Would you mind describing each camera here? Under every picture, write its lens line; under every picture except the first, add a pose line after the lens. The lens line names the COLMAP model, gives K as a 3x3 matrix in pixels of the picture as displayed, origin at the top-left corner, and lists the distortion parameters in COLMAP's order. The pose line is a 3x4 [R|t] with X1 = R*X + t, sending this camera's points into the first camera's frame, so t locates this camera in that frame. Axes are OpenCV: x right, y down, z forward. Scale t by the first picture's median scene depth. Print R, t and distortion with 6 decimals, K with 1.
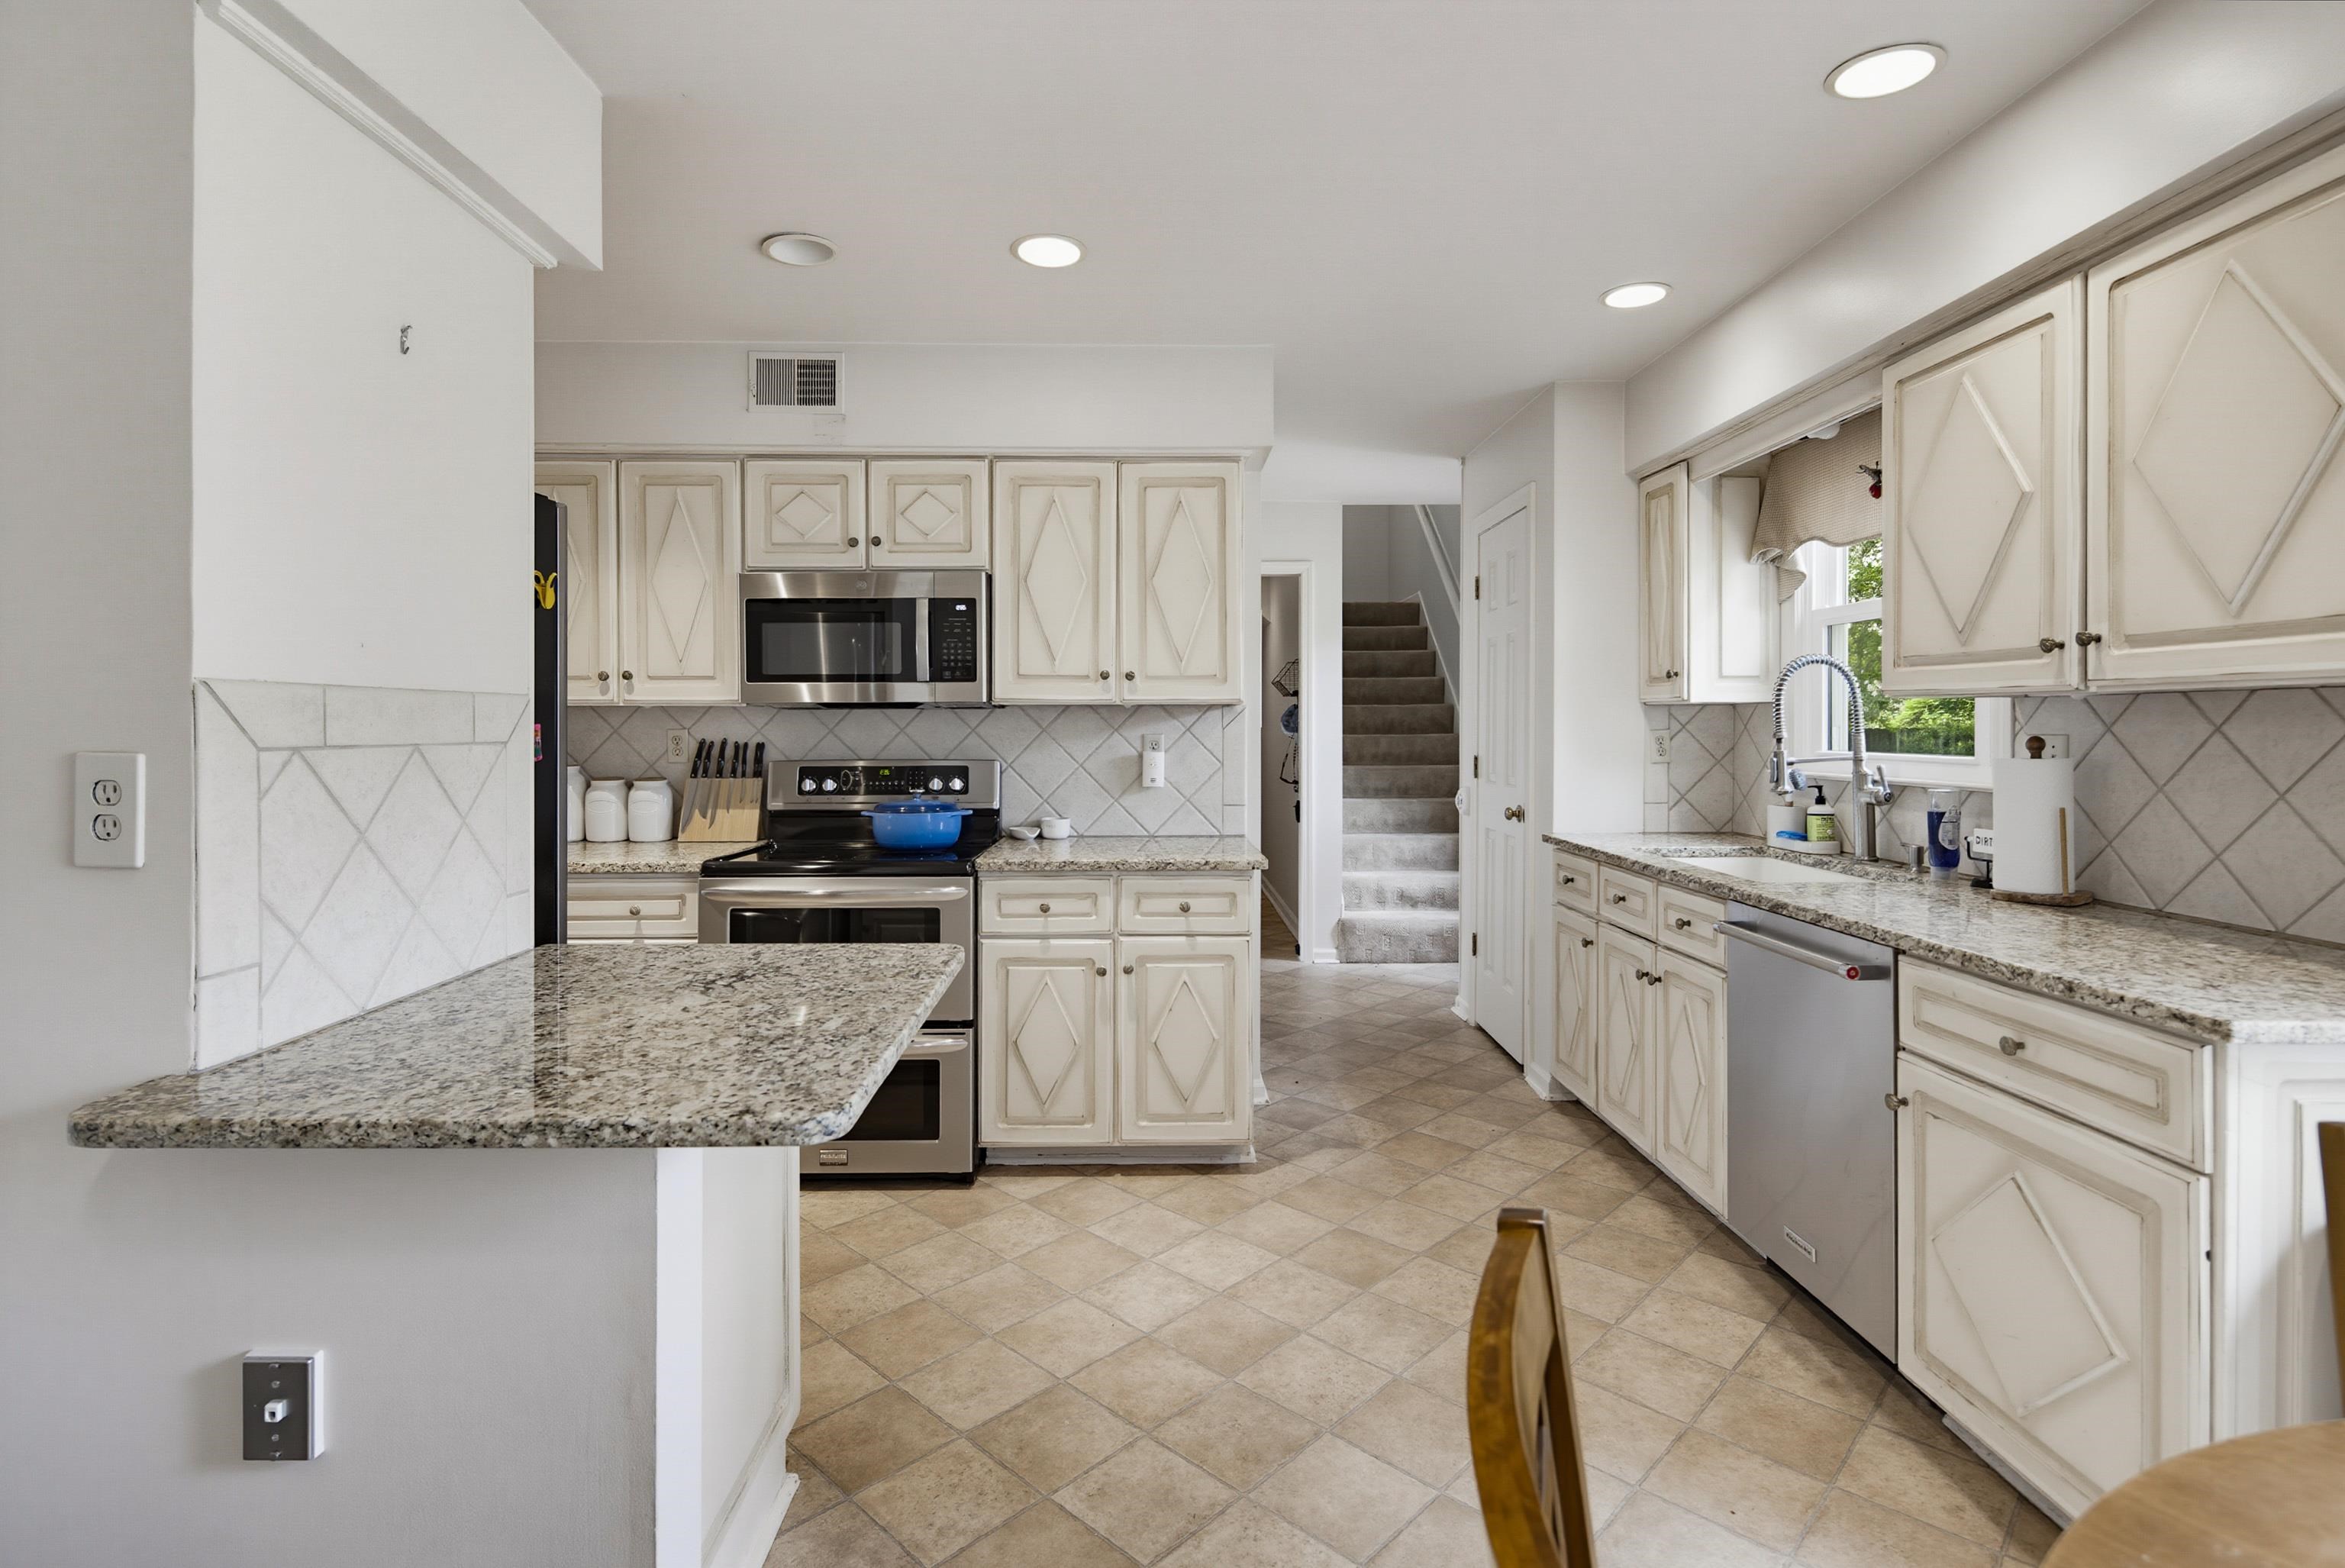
lens RADIAL K [[1134.5, 0, 1159.2], [0, 1134.5, 726.6], [0, 0, 1]] dist [0.000585, -0.000007]
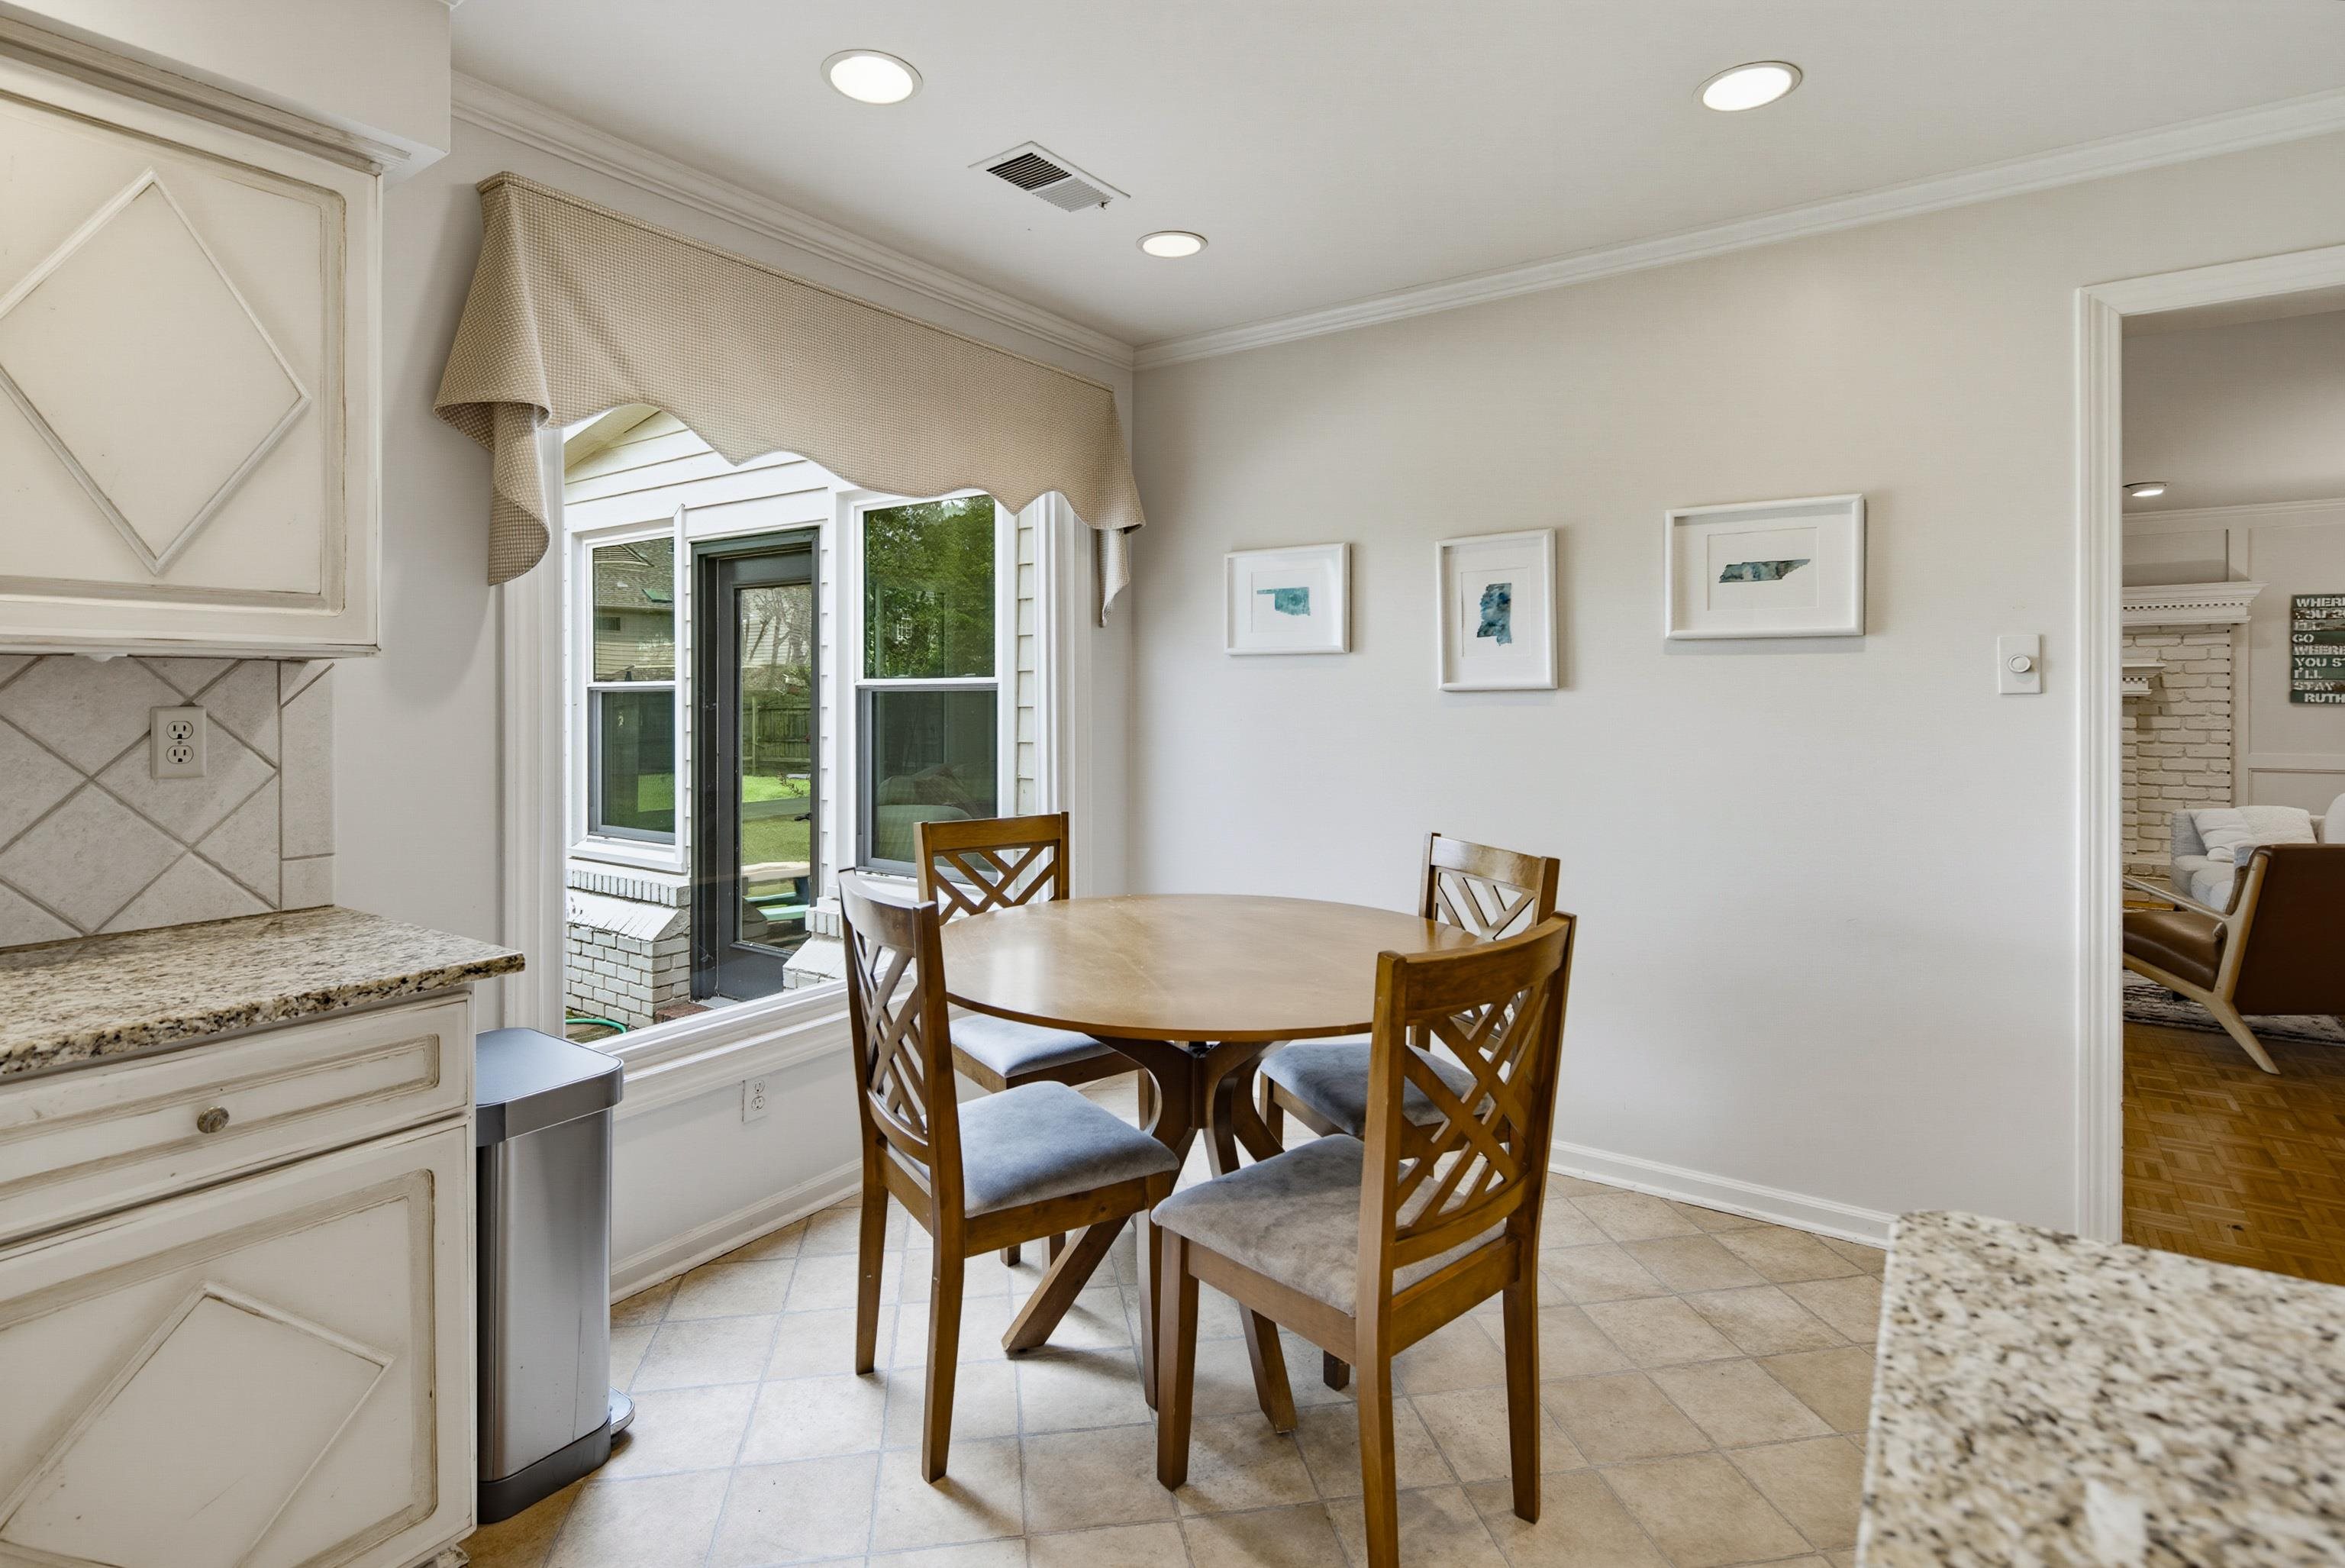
lens RADIAL K [[1134.5, 0, 1173.0], [0, 1134.5, 692.4], [0, 0, 1]] dist [0.000585, -0.000007]
pose [[-0.808796, 0.001675, 0.588087, -0.239389], [0.003682, 0.999991, 0.002215, -0.004381], [-0.588078, 0.003957, -0.808795, 1.353727]]
